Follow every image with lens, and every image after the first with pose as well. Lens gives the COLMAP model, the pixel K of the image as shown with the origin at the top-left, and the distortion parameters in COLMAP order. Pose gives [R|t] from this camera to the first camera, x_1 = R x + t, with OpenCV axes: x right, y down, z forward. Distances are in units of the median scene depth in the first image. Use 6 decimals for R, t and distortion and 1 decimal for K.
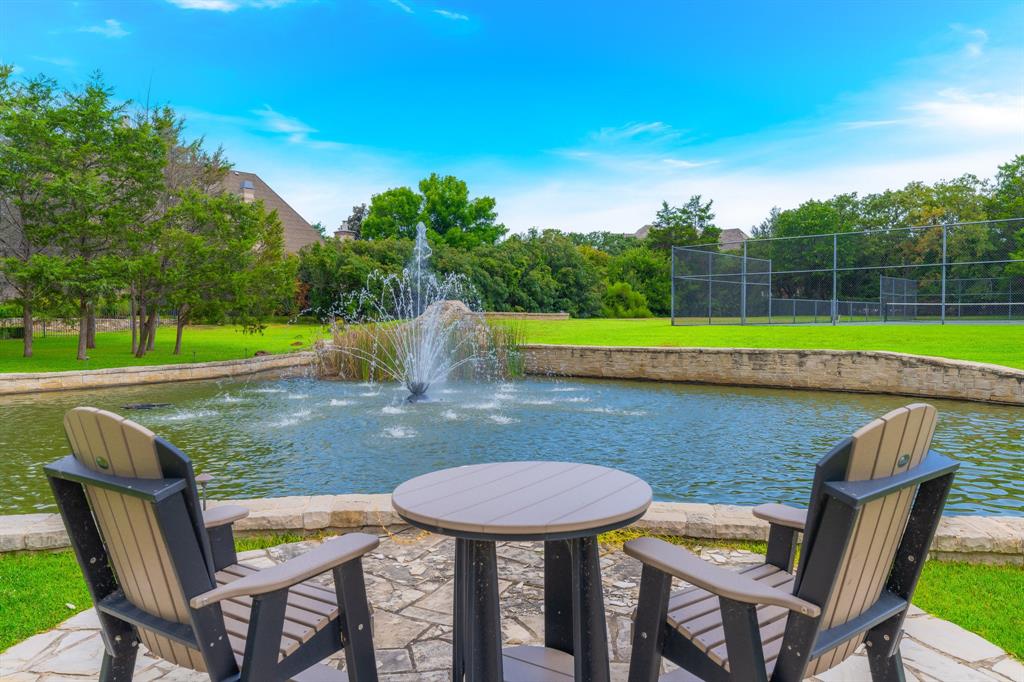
lens RADIAL K [[681.0, 0, 518.6], [0, 681.0, 341.1], [0, 0, 1]] dist [0.006988, -0.007060]
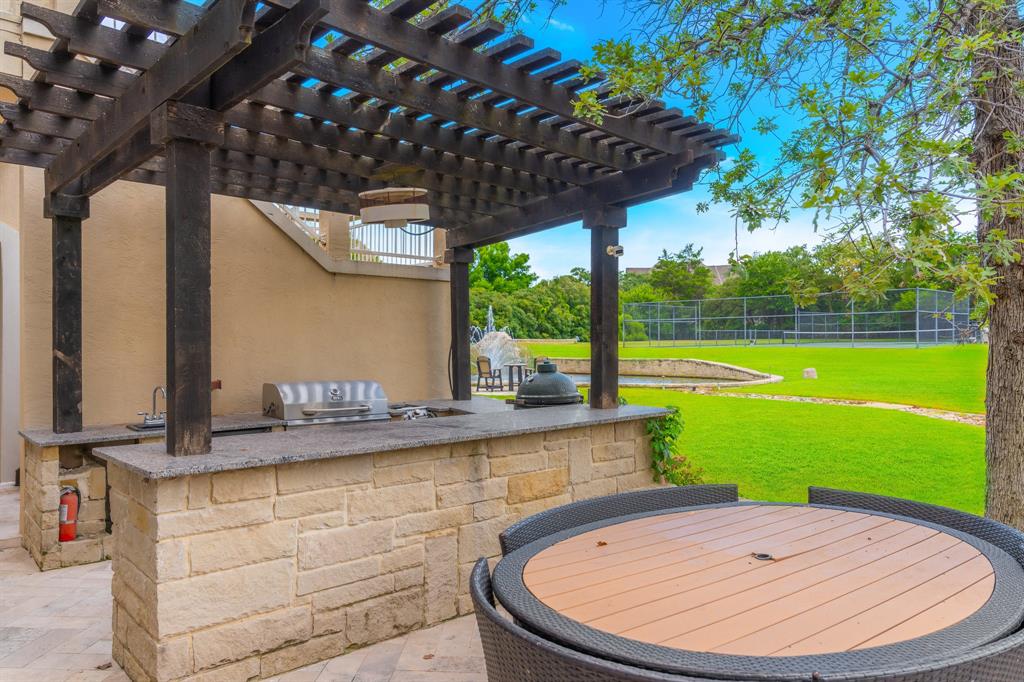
lens RADIAL K [[681.0, 0, 521.7], [0, 681.0, 333.5], [0, 0, 1]] dist [0.006988, -0.007060]
pose [[0.998477, -0.003095, -0.055084, 0.026997], [0.000792, 0.999127, -0.041777, 0.007074], [0.055165, 0.041670, 0.997607, -0.377363]]
